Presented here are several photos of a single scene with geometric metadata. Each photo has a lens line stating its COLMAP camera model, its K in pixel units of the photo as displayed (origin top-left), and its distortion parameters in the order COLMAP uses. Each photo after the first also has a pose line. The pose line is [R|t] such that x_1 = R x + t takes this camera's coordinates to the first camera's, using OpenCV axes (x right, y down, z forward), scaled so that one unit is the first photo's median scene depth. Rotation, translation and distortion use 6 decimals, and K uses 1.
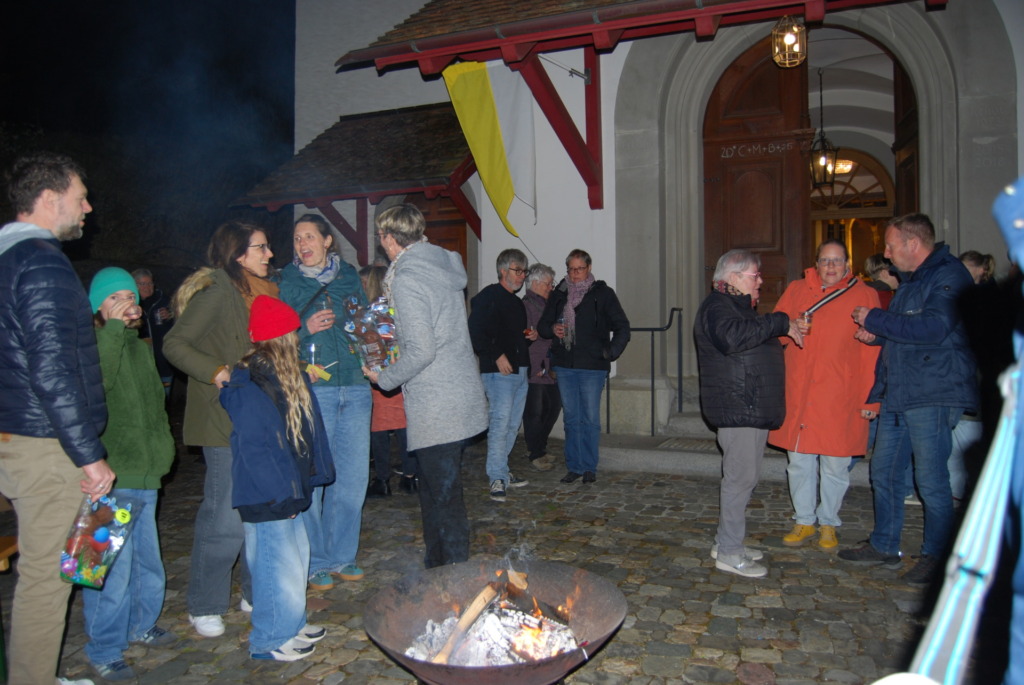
lens RADIAL K [[805.5, 0, 517.4], [0, 805.5, 344.5], [0, 0, 1]] dist [-0.091740, 0.035725]
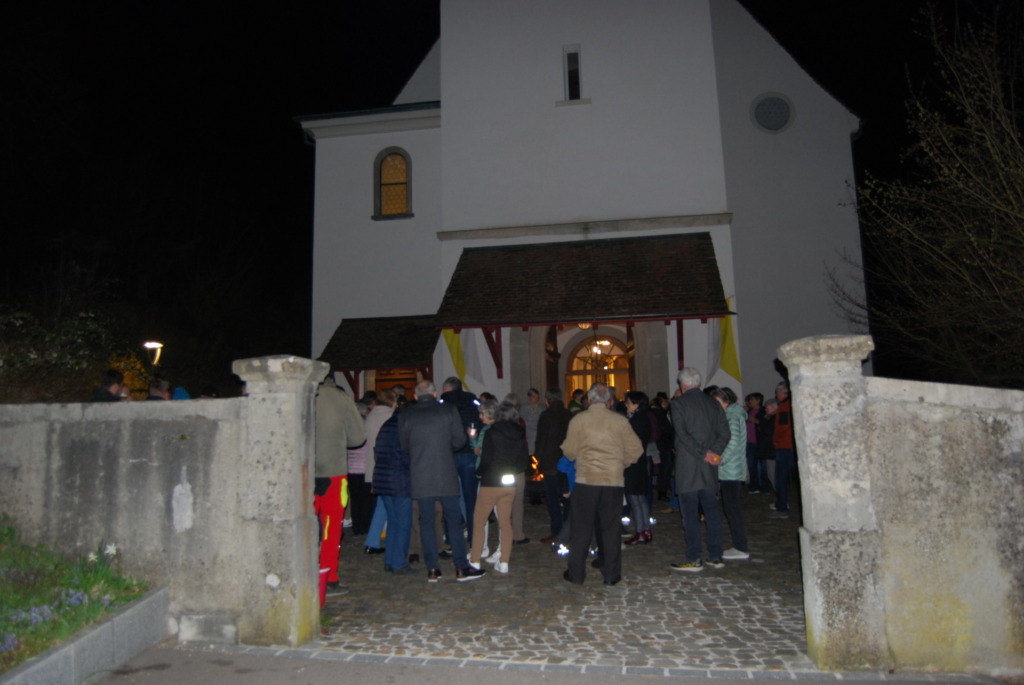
lens RADIAL K [[805.5, 0, 517.4], [0, 805.5, 344.5], [0, 0, 1]] dist [-0.091740, 0.035725]
pose [[0.962503, 0.017502, 0.270705, -0.592778], [0.024777, 0.988073, -0.151980, 0.099583], [-0.270137, 0.152988, 0.950590, -1.471093]]
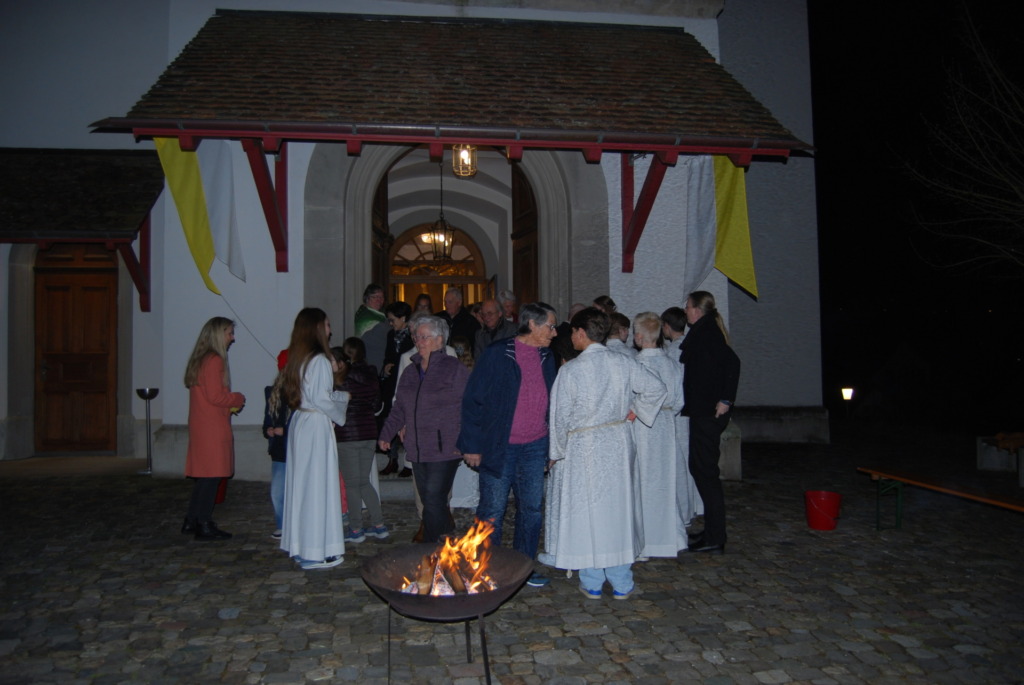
lens RADIAL K [[805.5, 0, 517.4], [0, 805.5, 344.5], [0, 0, 1]] dist [-0.091740, 0.035725]
pose [[0.846107, 0.017239, 0.532734, -0.278997], [0.013640, 0.998449, -0.053974, -0.003706], [-0.532838, 0.052934, 0.844560, -0.142708]]
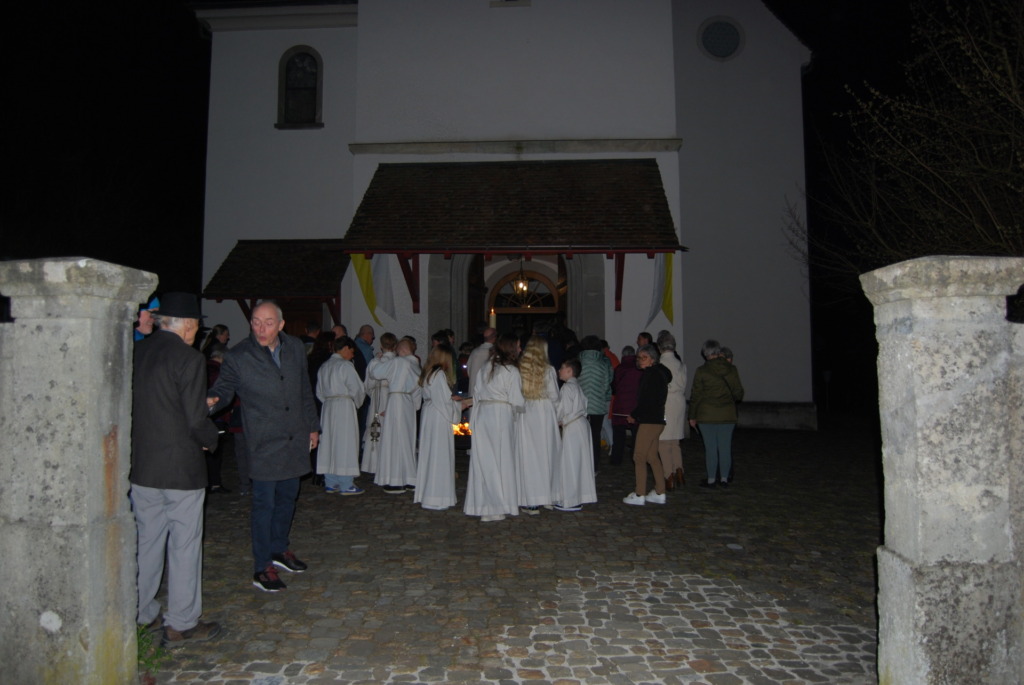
lens RADIAL K [[805.5, 0, 517.4], [0, 805.5, 344.5], [0, 0, 1]] dist [-0.091740, 0.035725]
pose [[0.927290, 0.025136, 0.373499, -0.525035], [0.002983, 0.997215, -0.074518, 0.071962], [-0.374332, 0.070214, 0.924633, -1.176420]]
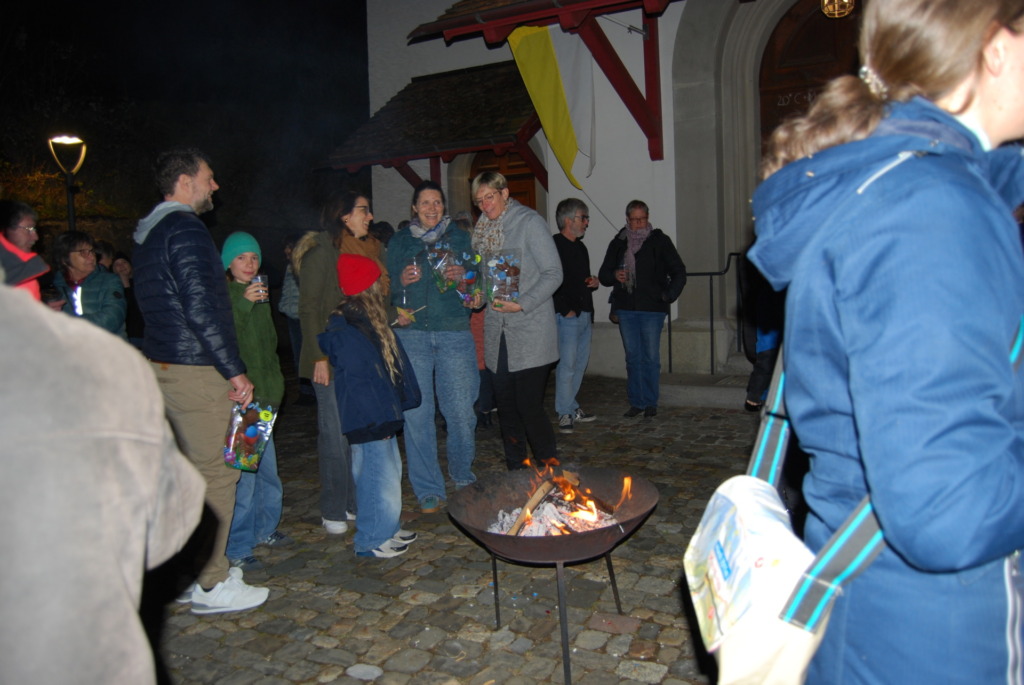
lens RADIAL K [[805.5, 0, 517.4], [0, 805.5, 344.5], [0, 0, 1]] dist [-0.091740, 0.035725]
pose [[0.995349, -0.017846, -0.094668, 0.015233], [0.023721, 0.997838, 0.061298, 0.004073], [0.093369, -0.063258, 0.993620, -0.089780]]
